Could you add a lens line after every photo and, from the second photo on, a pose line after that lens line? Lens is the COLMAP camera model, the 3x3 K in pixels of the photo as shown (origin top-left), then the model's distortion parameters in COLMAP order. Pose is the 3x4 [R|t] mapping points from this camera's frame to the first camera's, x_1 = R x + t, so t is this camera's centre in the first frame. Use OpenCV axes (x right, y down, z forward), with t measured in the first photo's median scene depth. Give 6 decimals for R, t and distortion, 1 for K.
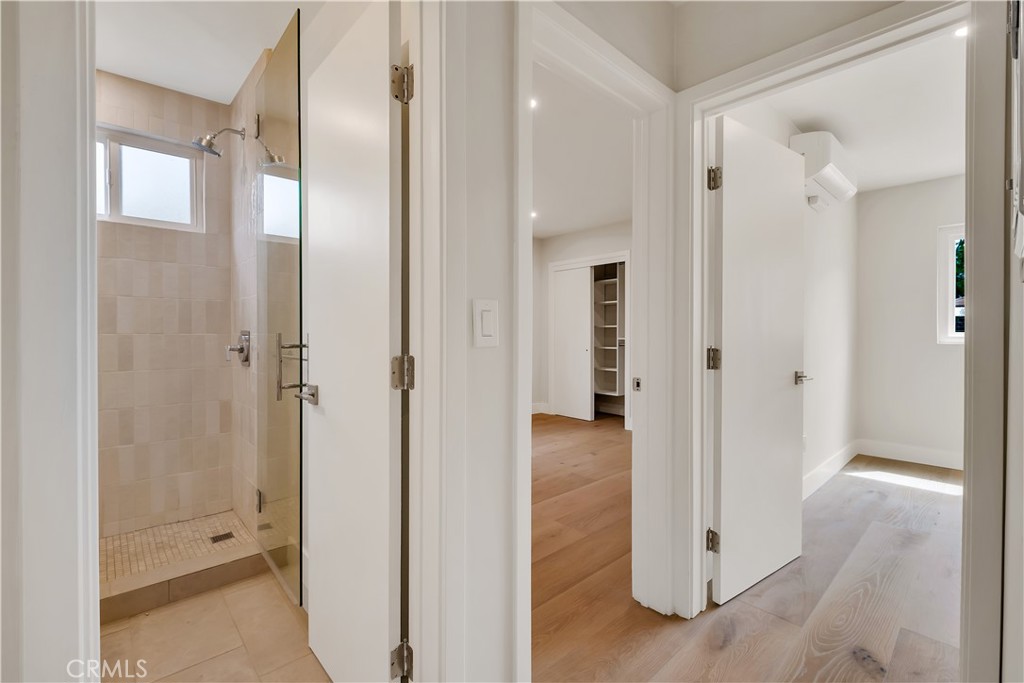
lens RADIAL K [[458.3, 0, 509.6], [0, 458.3, 331.1], [0, 0, 1]] dist [0.003948, -0.002507]
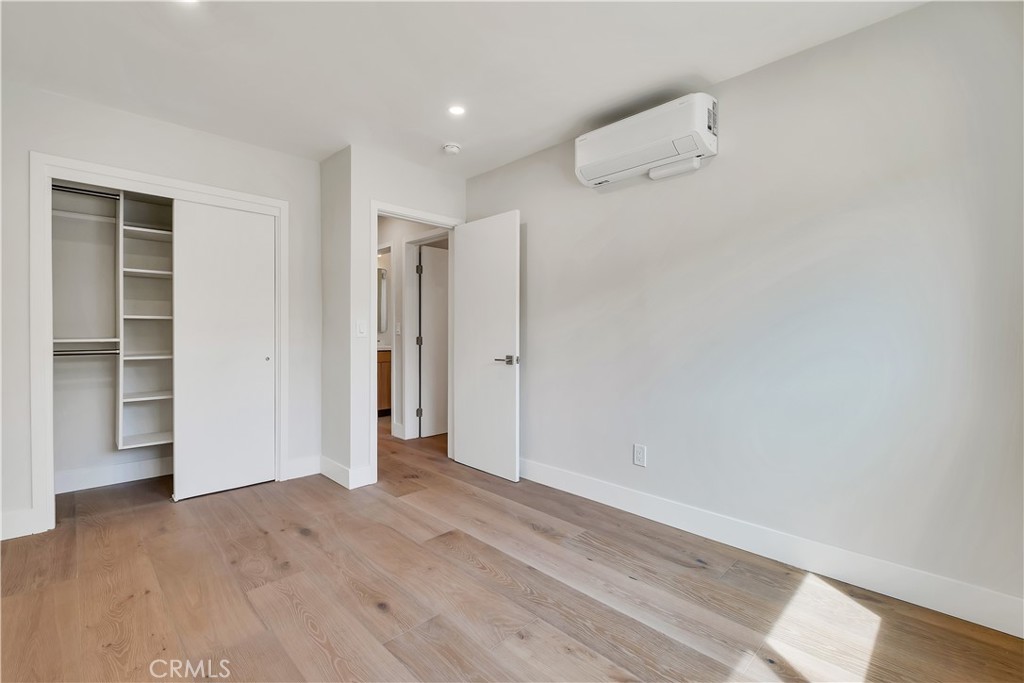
lens RADIAL K [[458.3, 0, 511.0], [0, 458.3, 334.6], [0, 0, 1]] dist [0.003948, -0.002507]
pose [[0.023671, 0.013515, -0.999628, 1.874527], [0.003537, 0.999901, 0.013603, -0.004257], [0.999714, -0.003857, 0.023620, 0.889897]]
